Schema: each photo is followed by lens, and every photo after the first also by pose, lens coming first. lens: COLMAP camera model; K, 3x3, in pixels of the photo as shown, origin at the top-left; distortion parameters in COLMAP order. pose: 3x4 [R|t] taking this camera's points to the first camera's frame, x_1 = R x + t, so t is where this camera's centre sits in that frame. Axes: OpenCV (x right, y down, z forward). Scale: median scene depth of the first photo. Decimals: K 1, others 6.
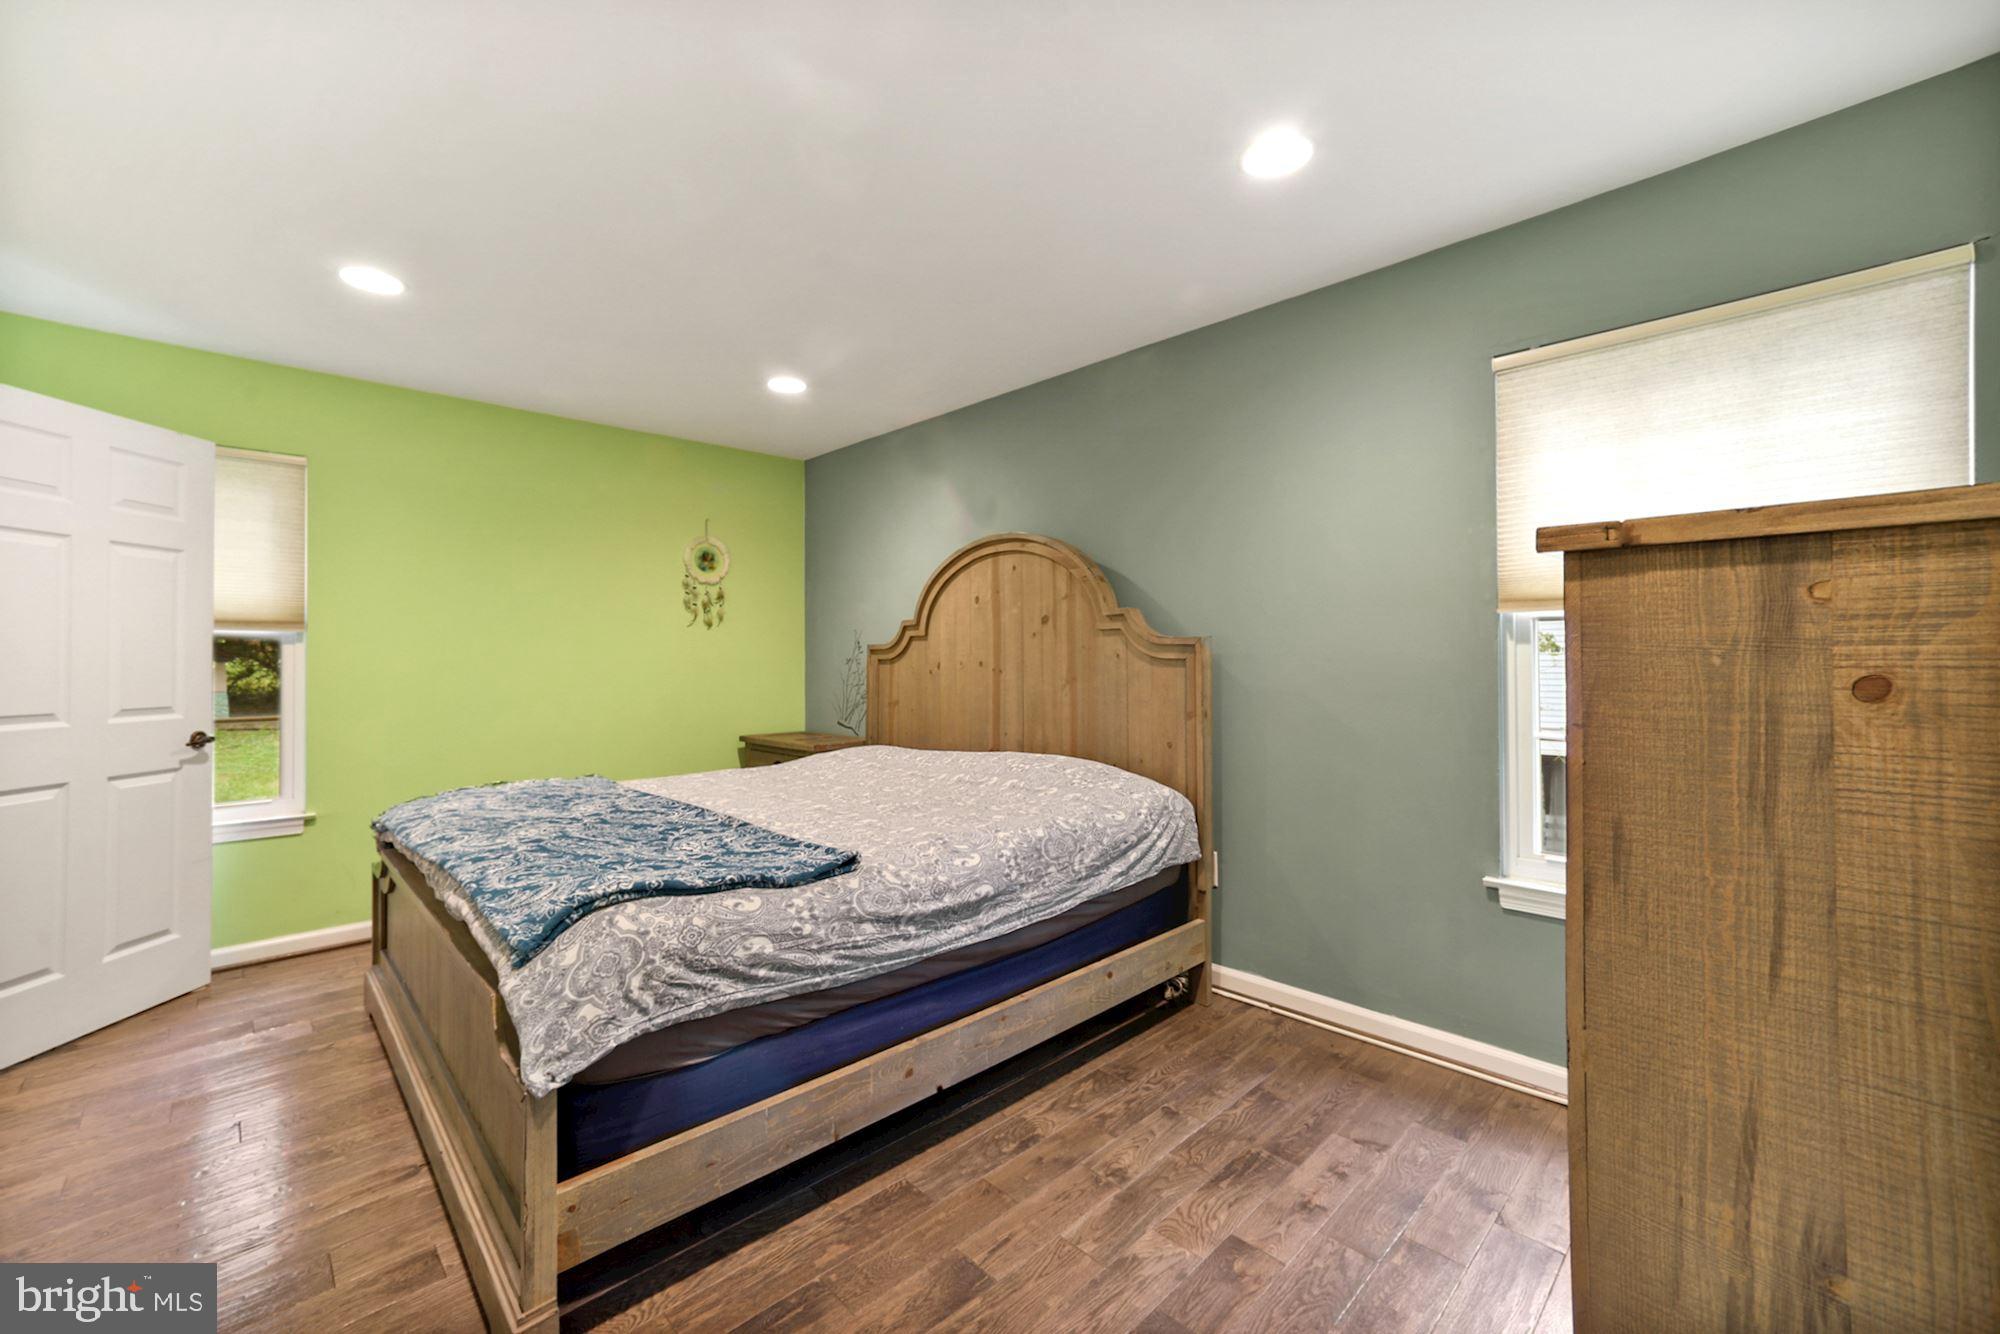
lens RADIAL K [[811.5, 0, 997.4], [0, 811.5, 656.9], [0, 0, 1]] dist [-0.026741, 0.012251]
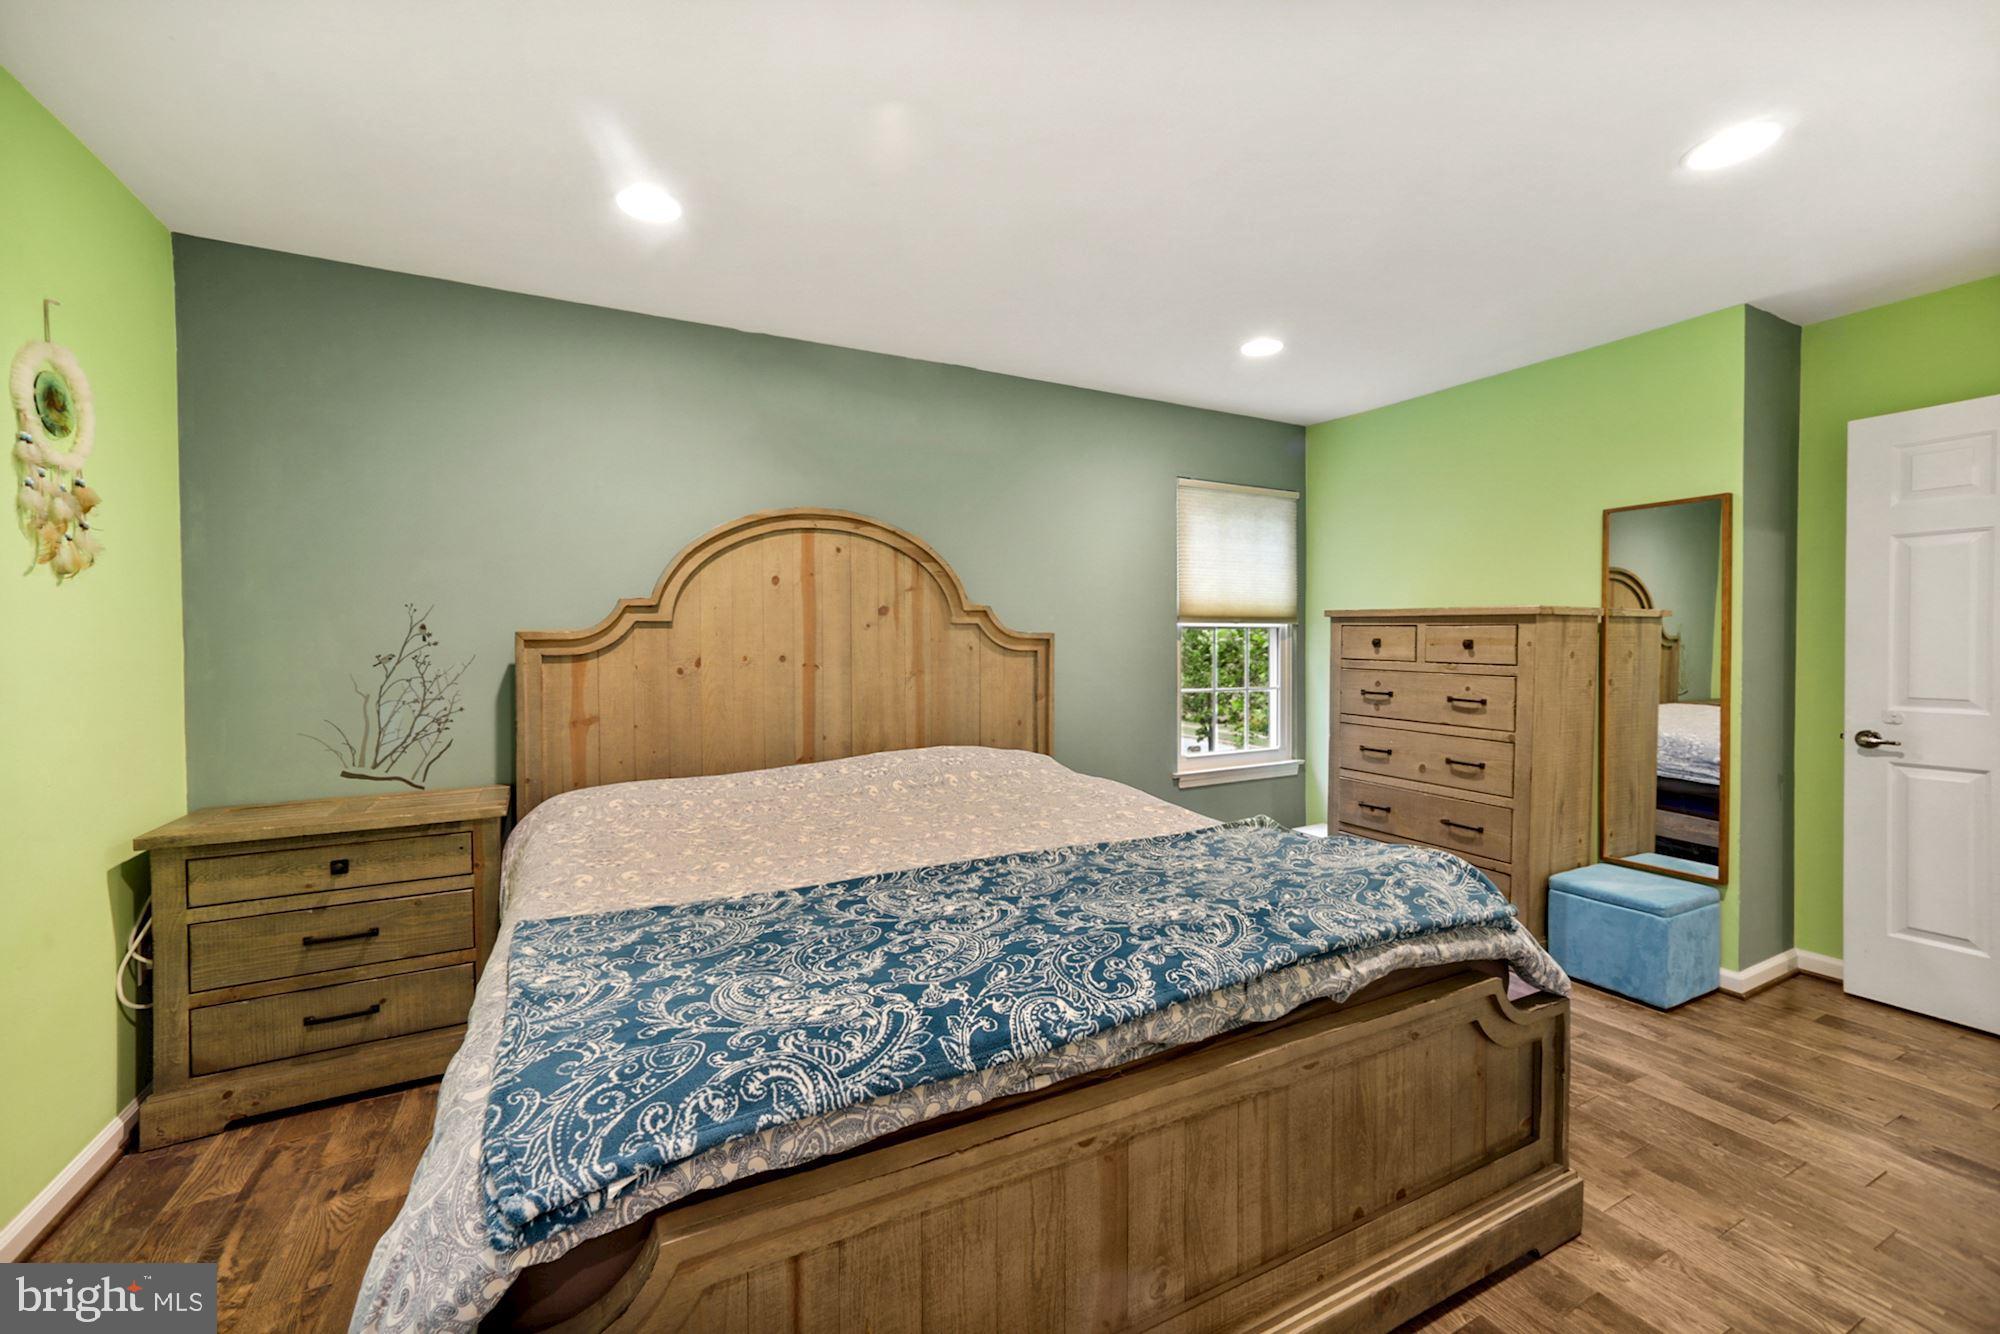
lens RADIAL K [[811.5, 0, 991.3], [0, 811.5, 654.2], [0, 0, 1]] dist [-0.026741, 0.012251]
pose [[0.281476, -0.006619, 0.959545, -0.805921], [0.005554, 0.999971, 0.005269, 0.001090], [-0.959552, 0.003846, 0.281505, 0.604703]]
